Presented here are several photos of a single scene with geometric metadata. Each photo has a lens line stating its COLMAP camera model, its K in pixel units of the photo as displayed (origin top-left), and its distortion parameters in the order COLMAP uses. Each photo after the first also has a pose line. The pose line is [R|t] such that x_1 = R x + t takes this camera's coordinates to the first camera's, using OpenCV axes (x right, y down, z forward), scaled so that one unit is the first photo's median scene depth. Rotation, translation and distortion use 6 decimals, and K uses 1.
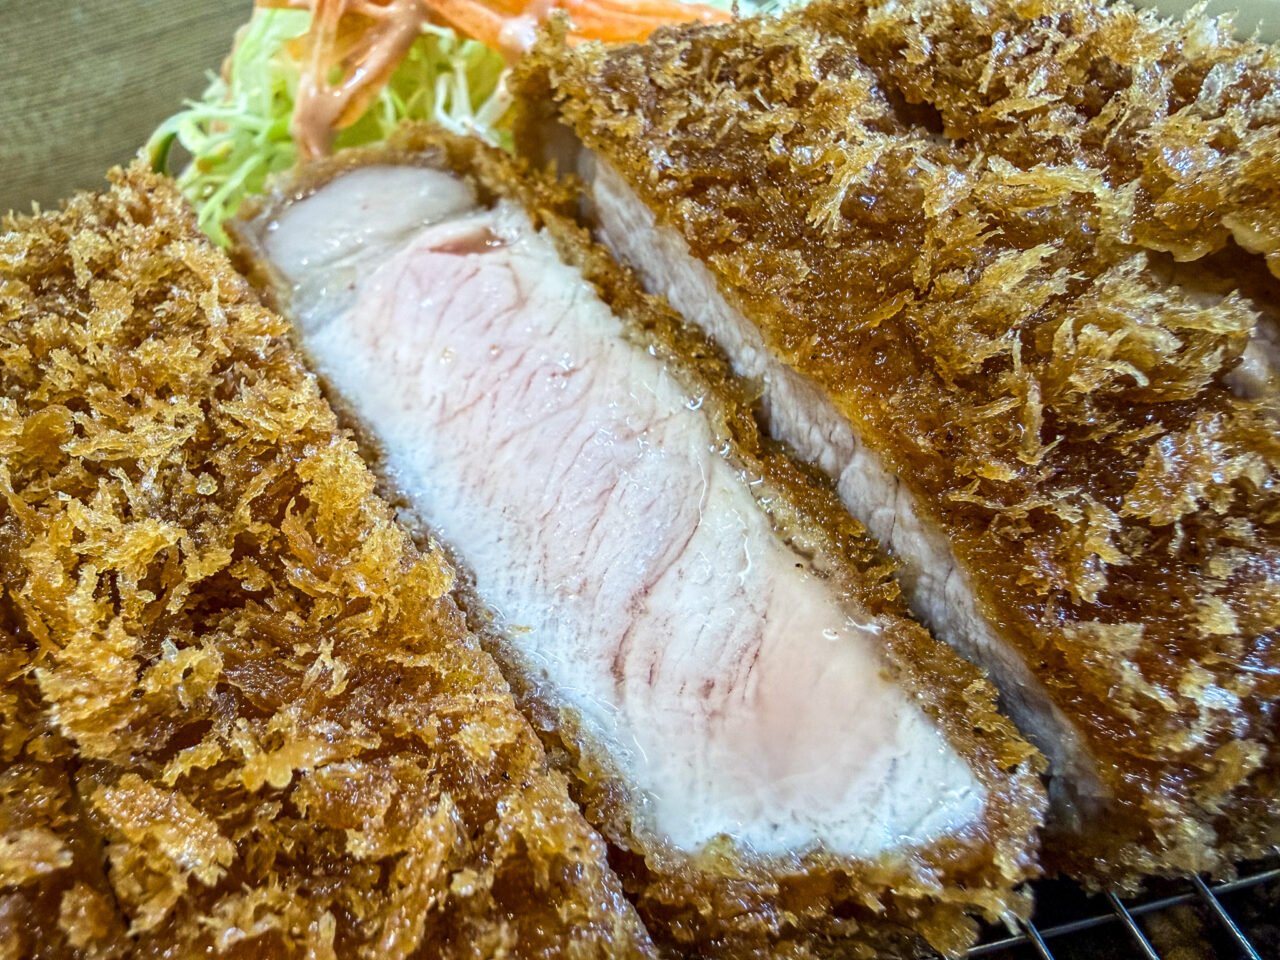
lens RADIAL K [[1473.6, 0, 640.0], [0, 1473.6, 480.0], [0, 0, 1]] dist [0.030455, -0.228849]
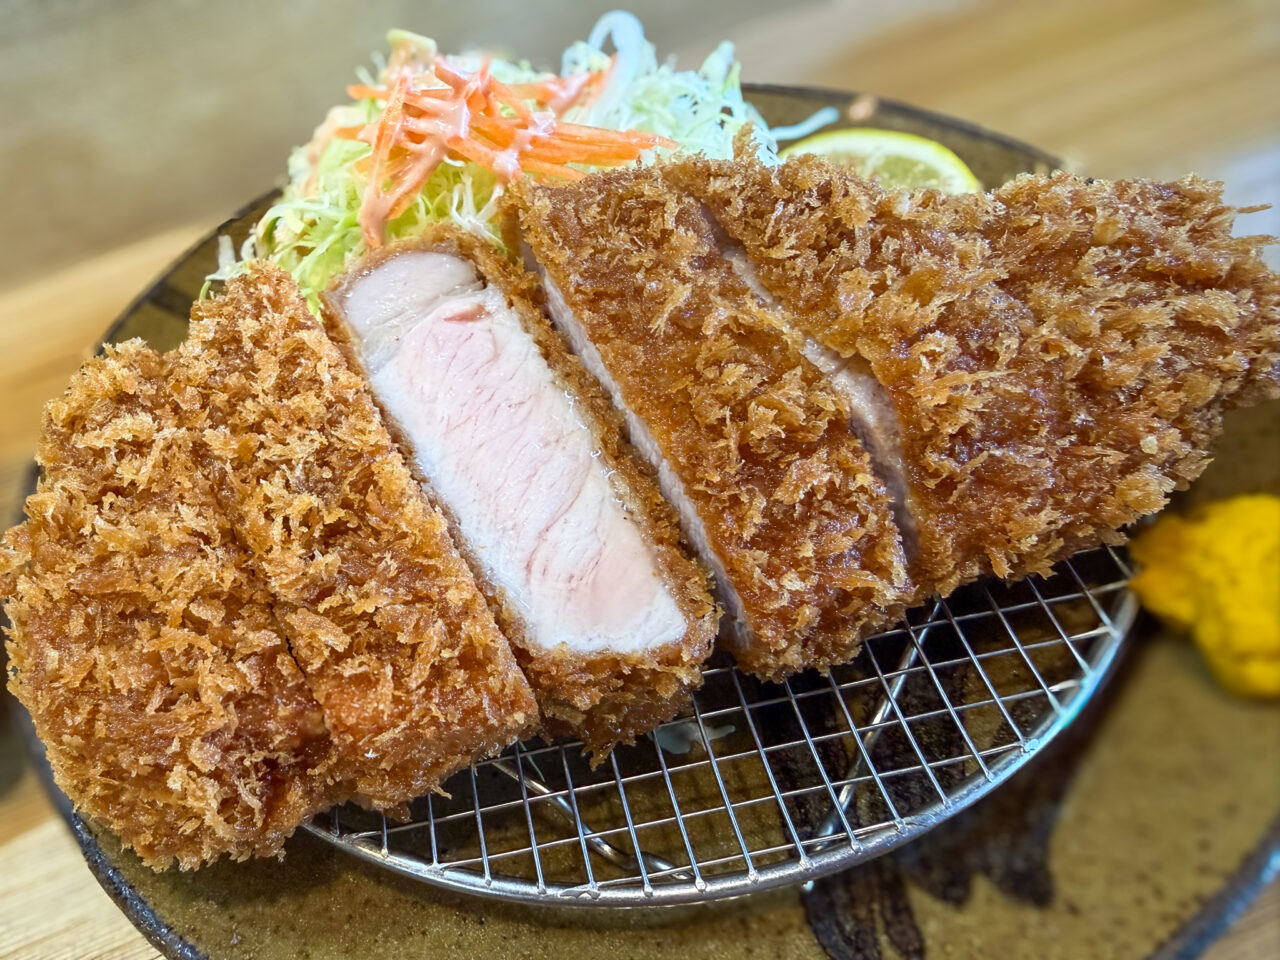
lens RADIAL K [[1163.6, 0, 640.0], [0, 1163.6, 480.0], [0, 0, 1]] dist [0.003278, 0.002824]
pose [[0.999572, 0.021640, 0.019681, 0.105166], [-0.022534, 0.998670, 0.046373, -0.071985], [-0.018651, -0.046797, 0.998730, -0.608899]]
